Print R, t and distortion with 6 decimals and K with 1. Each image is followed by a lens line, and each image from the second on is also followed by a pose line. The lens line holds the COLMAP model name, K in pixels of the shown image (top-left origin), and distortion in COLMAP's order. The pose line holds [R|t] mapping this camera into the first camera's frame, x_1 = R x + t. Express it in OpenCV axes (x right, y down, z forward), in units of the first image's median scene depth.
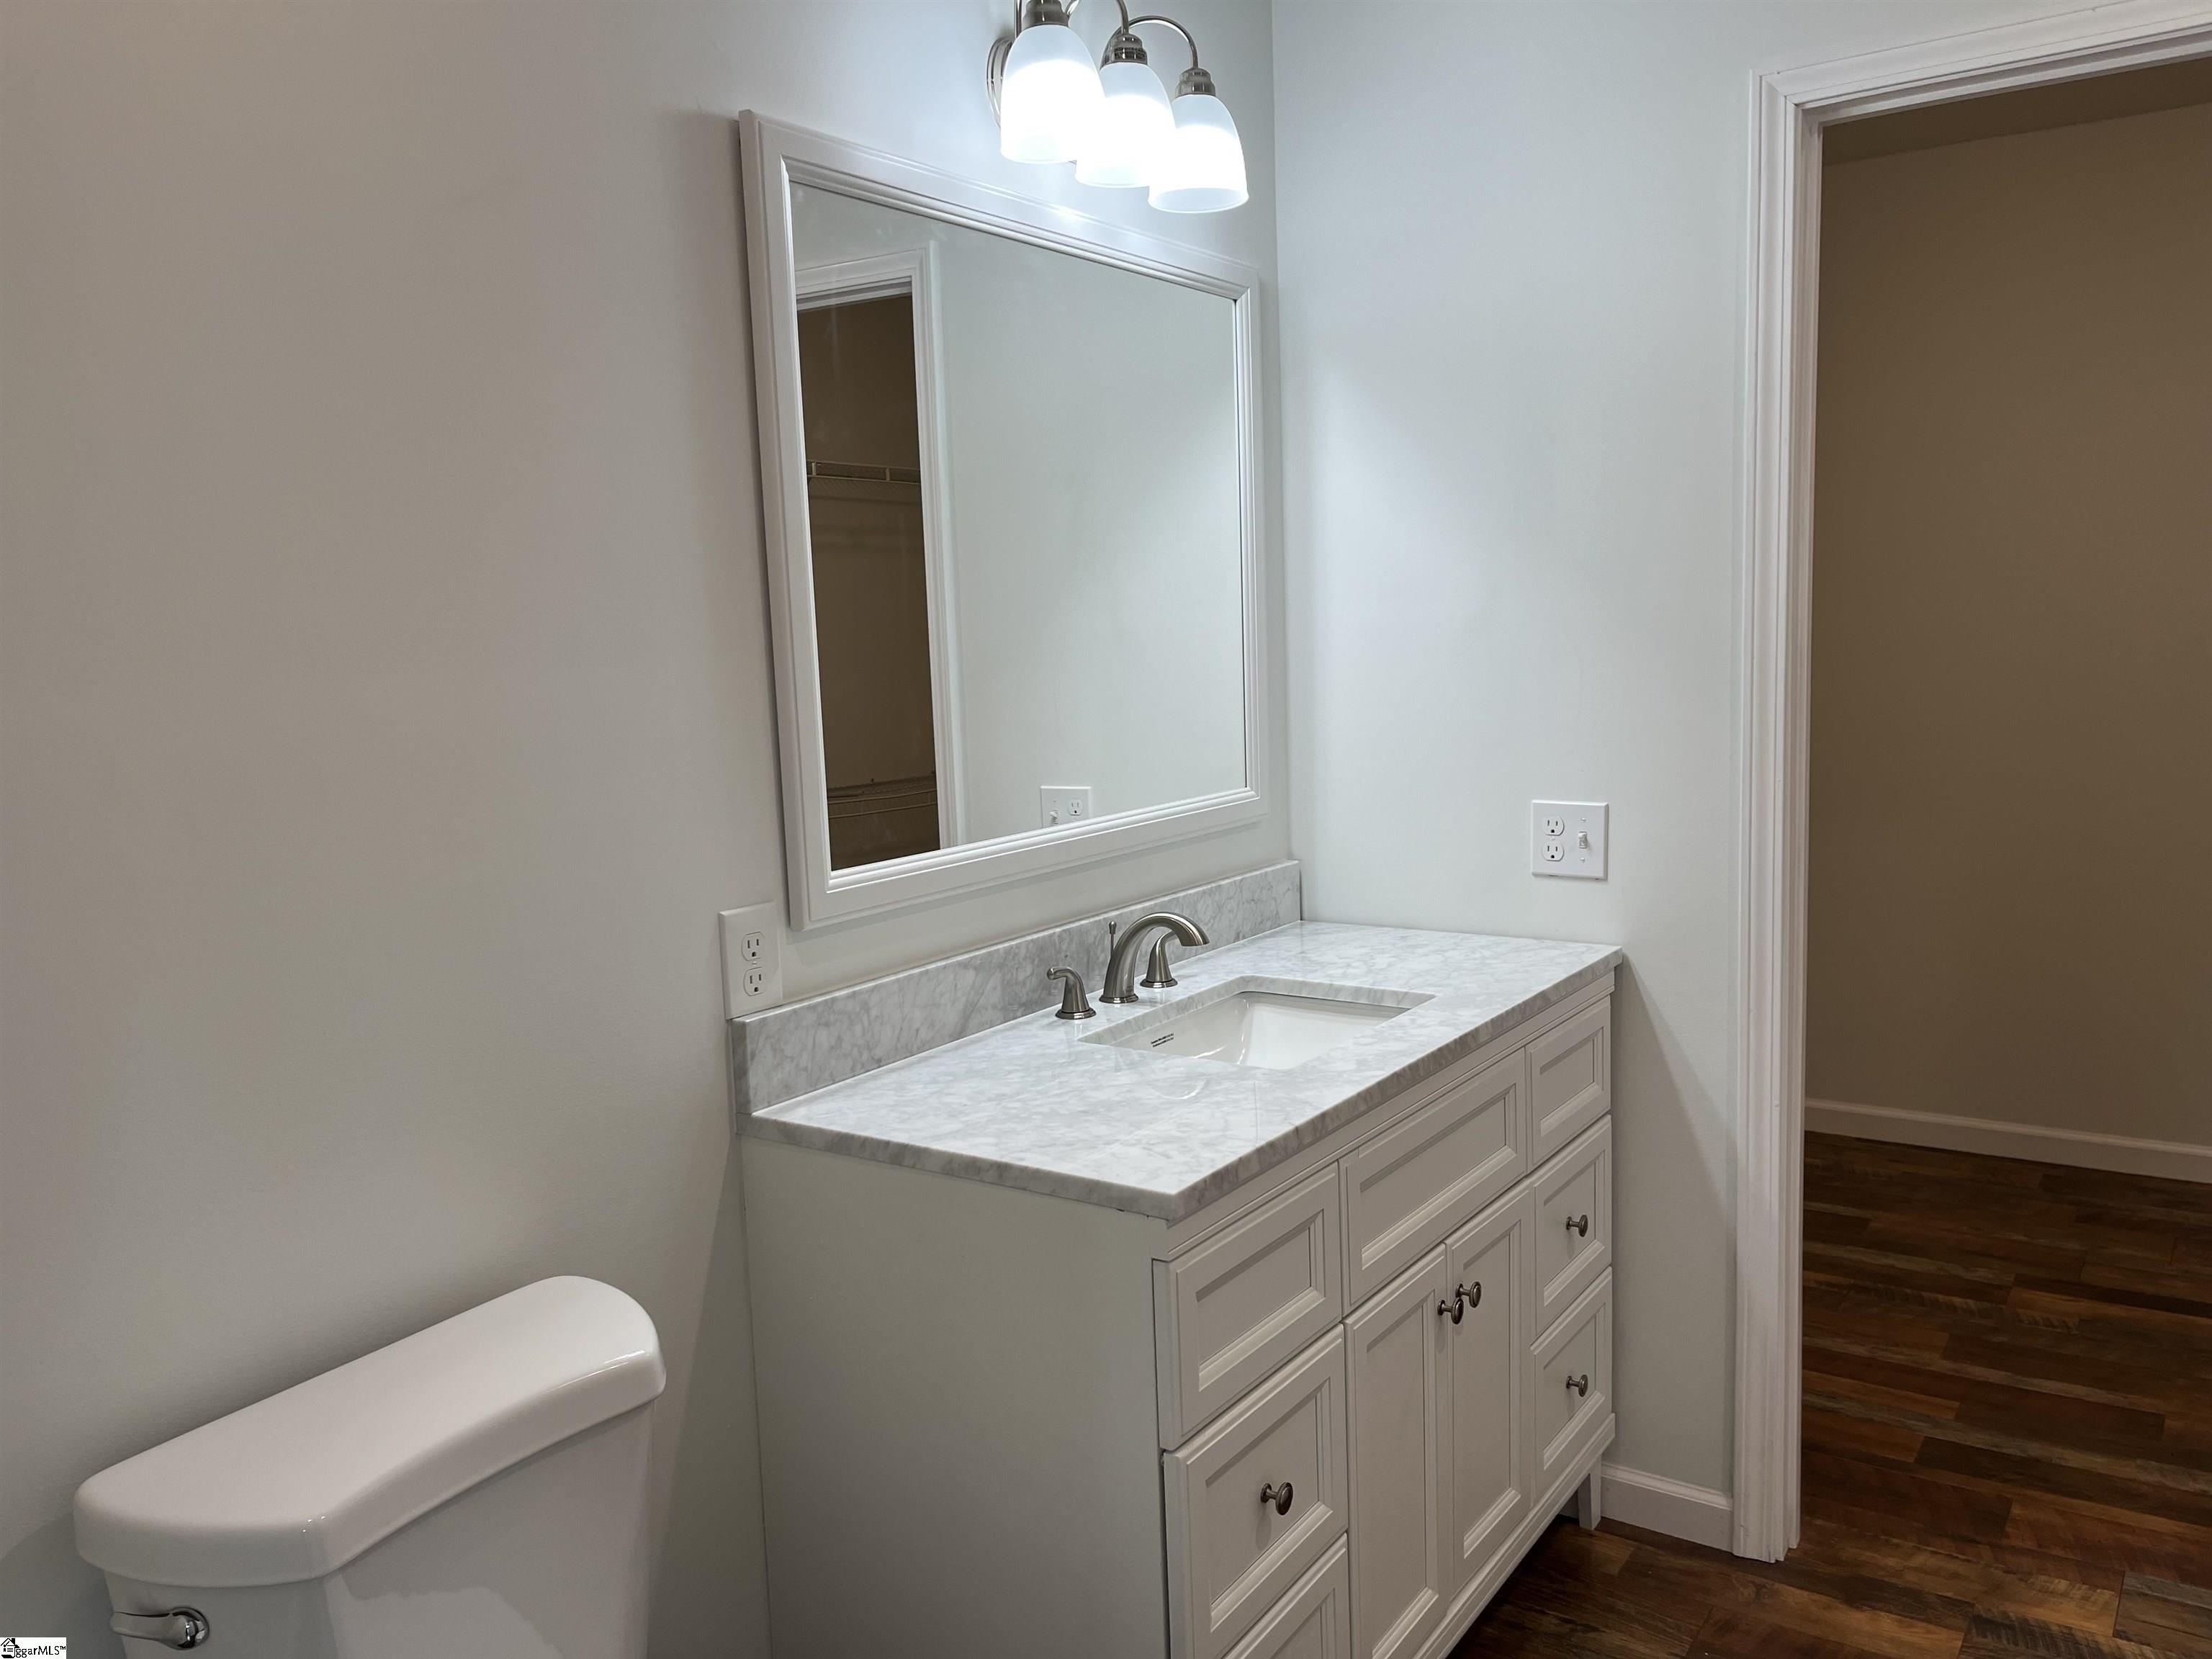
lens RADIAL K [[1674.3, 0, 1103.3], [0, 1674.3, 826.3], [0, 0, 1]] dist [0.061382, -0.079398]
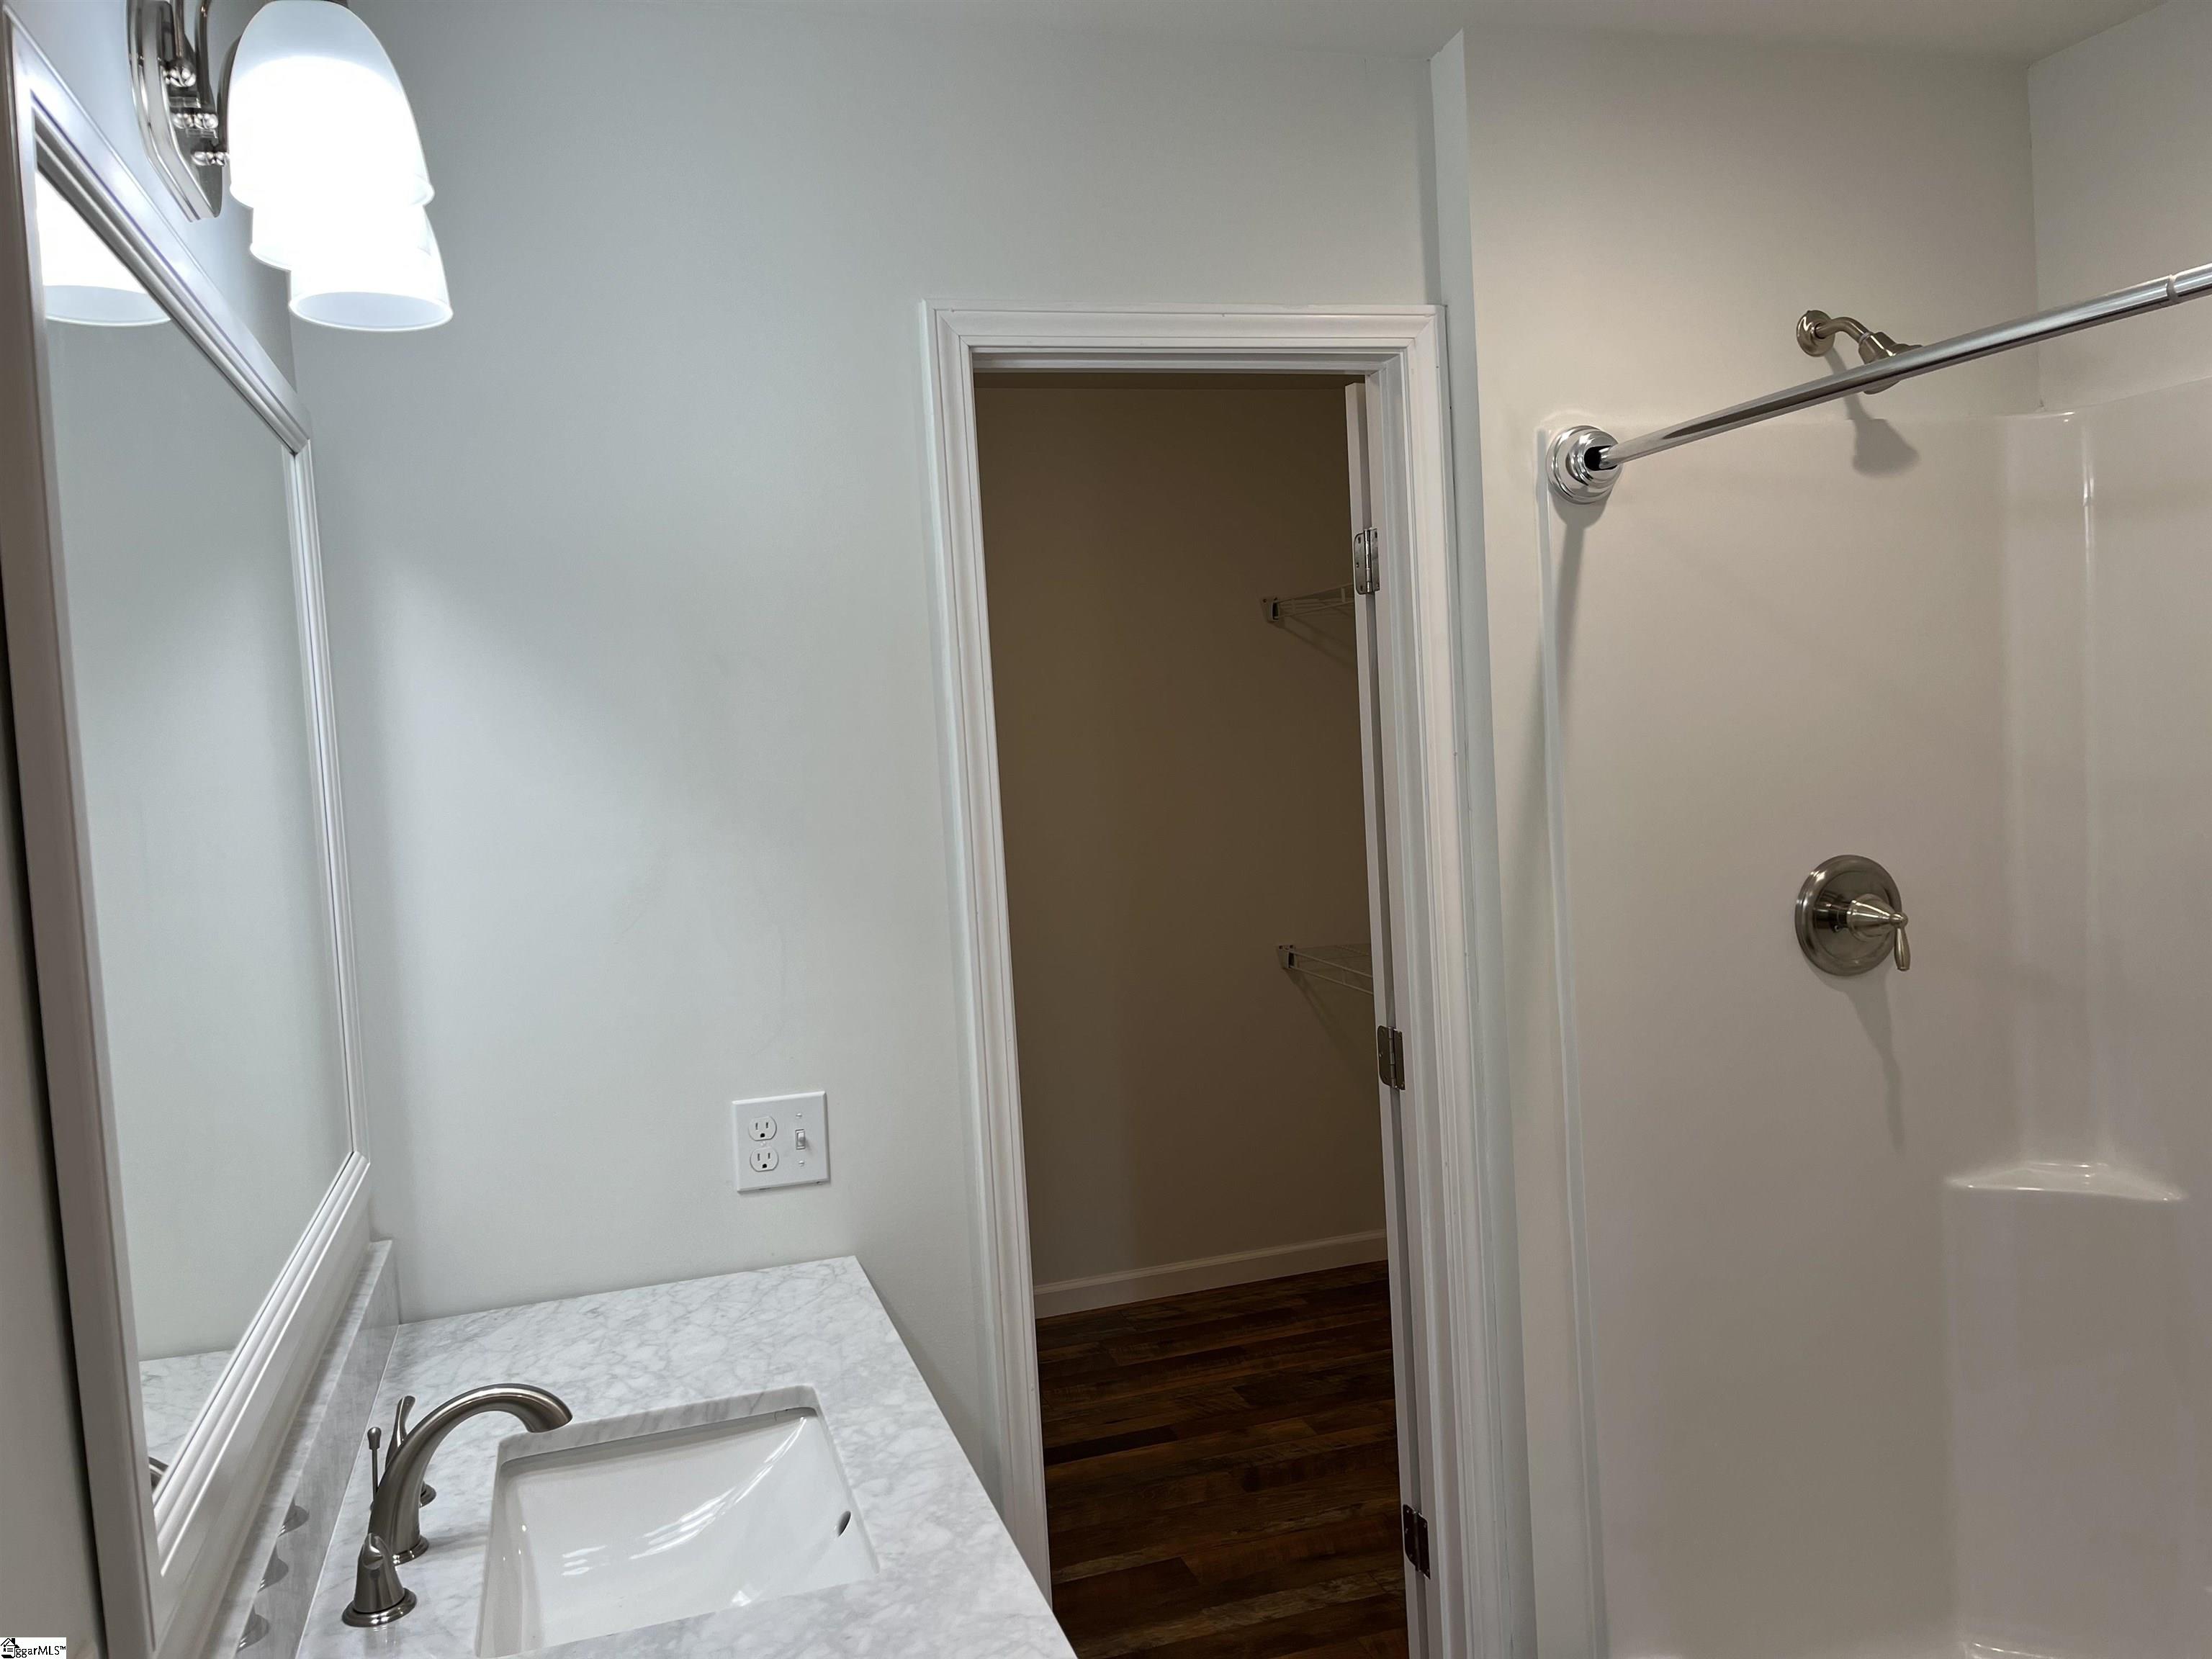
lens RADIAL K [[1674.3, 0, 1107.2], [0, 1674.3, 839.1], [0, 0, 1]] dist [0.061382, -0.079398]
pose [[0.605419, -0.046119, 0.794569, -0.286185], [0.126210, 0.991251, -0.038630, -0.089720], [-0.785836, 0.123670, 0.605943, 0.349741]]
